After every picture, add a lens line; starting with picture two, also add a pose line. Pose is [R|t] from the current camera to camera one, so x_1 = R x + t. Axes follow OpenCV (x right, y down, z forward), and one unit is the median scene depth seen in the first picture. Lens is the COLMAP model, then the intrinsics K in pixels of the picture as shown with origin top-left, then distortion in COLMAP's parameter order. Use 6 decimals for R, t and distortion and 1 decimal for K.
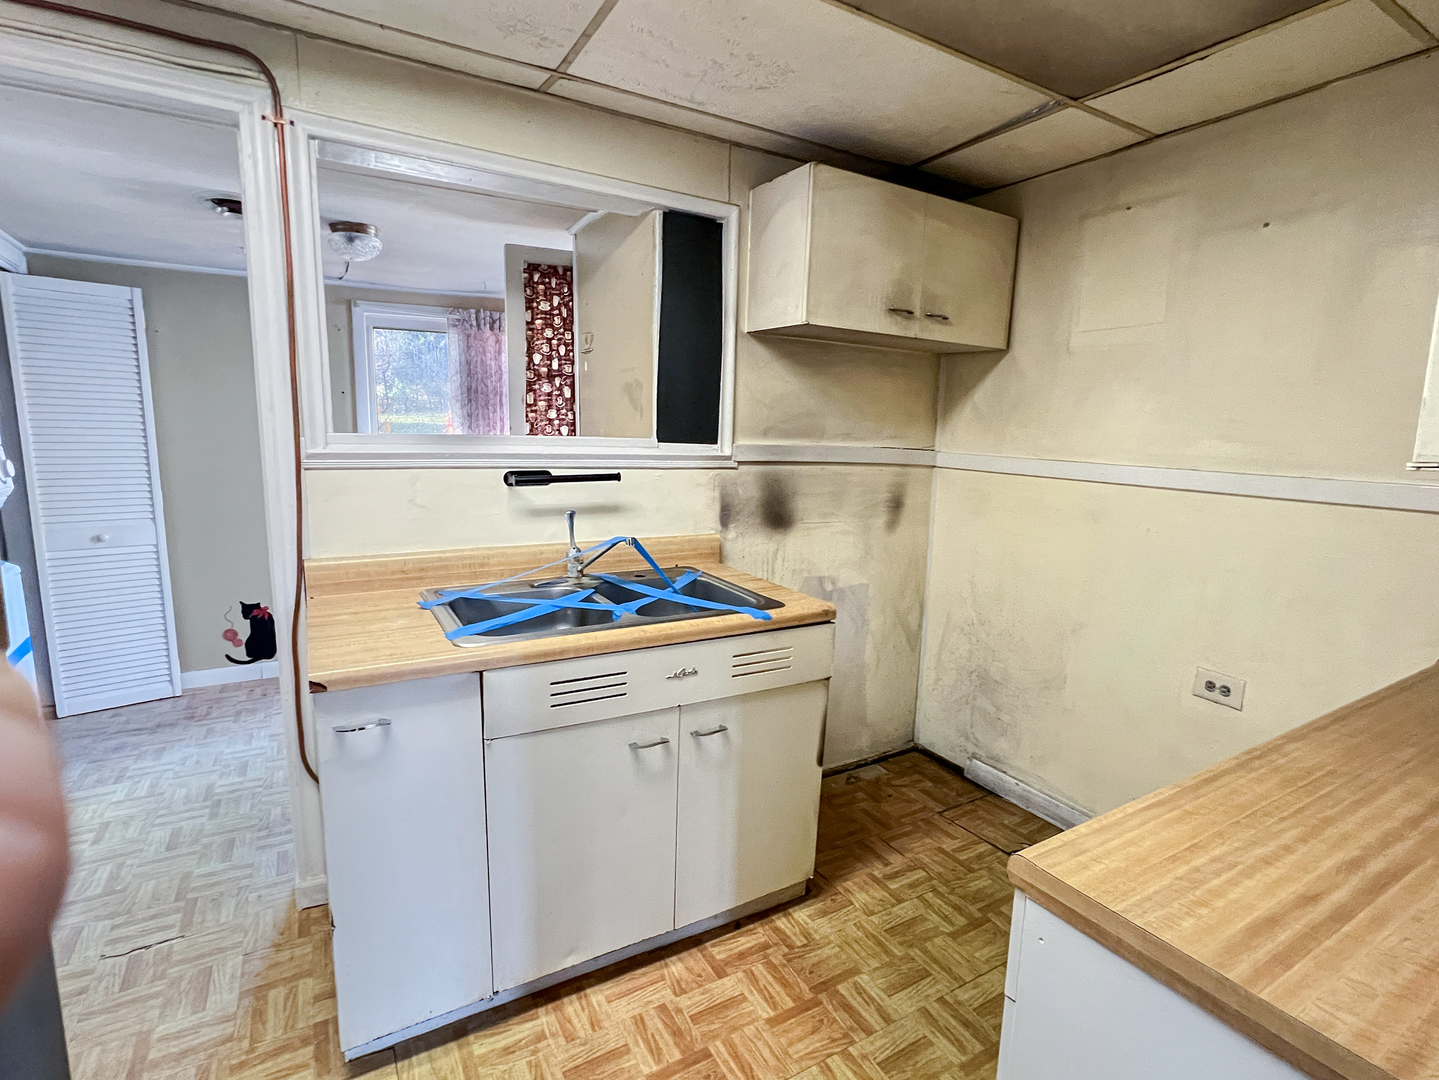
lens RADIAL K [[702.6, 0, 722.2], [0, 702.6, 539.6], [0, 0, 1]] dist [0.002858, 0.000285]
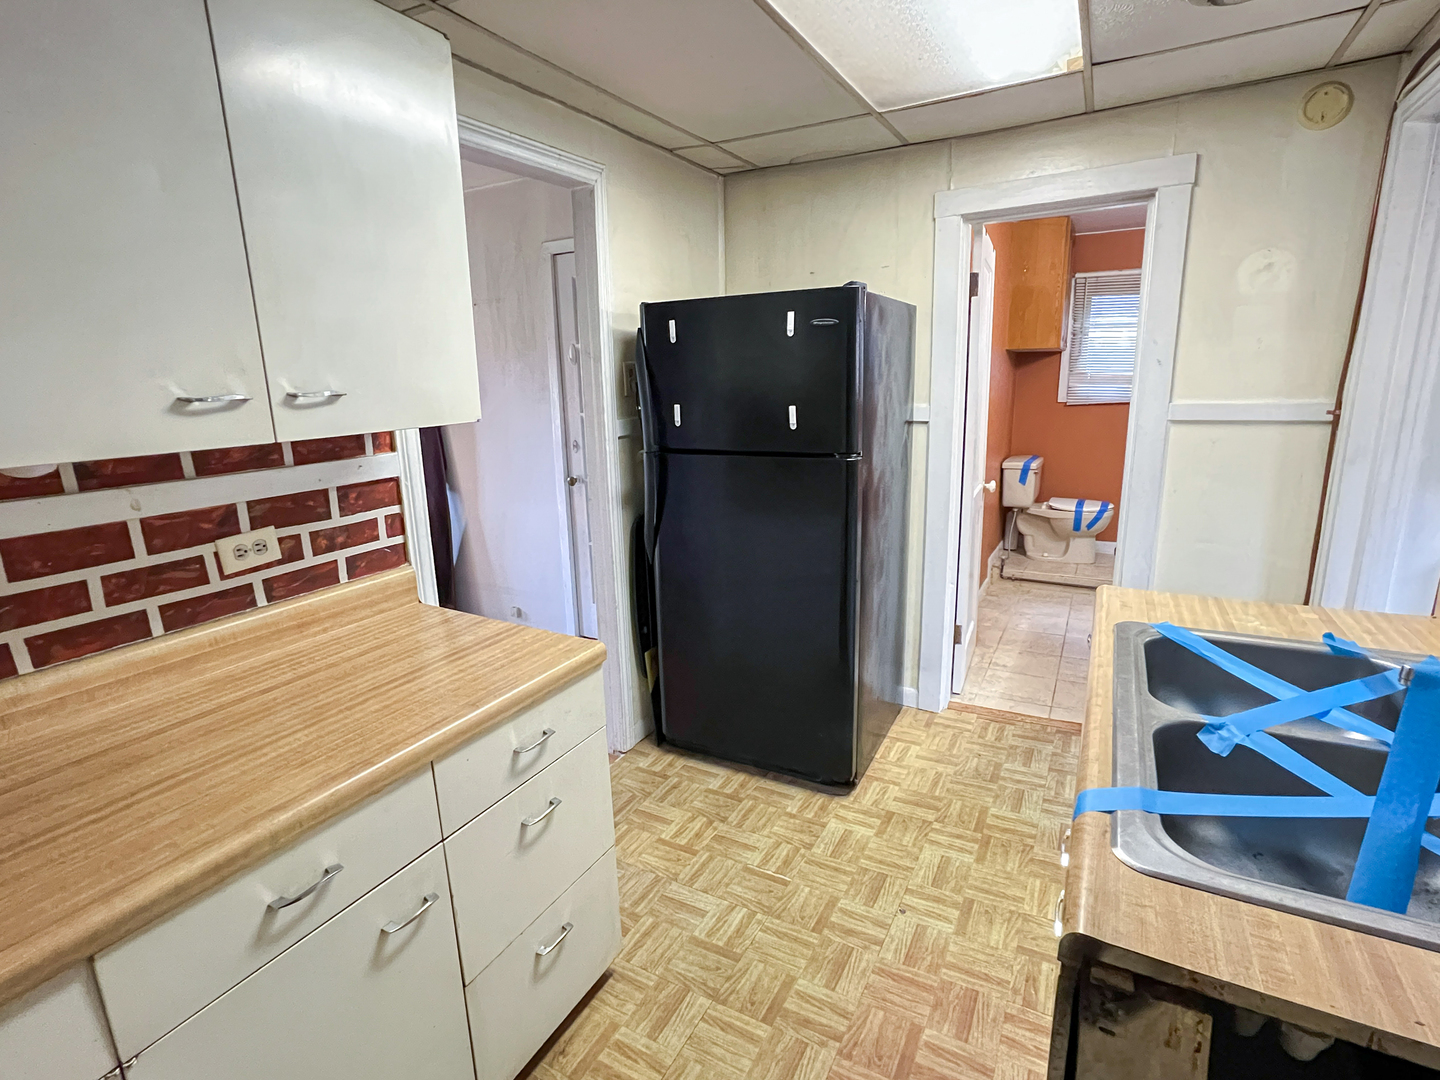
lens RADIAL K [[703.1, 0, 721.9], [0, 703.1, 540.2], [0, 0, 1]] dist [0.002858, 0.000285]
pose [[-0.857559, 0.117455, -0.500796, 0.748698], [-0.070047, 0.937847, 0.339906, -0.325296], [0.509593, 0.326569, -0.796032, 1.832163]]
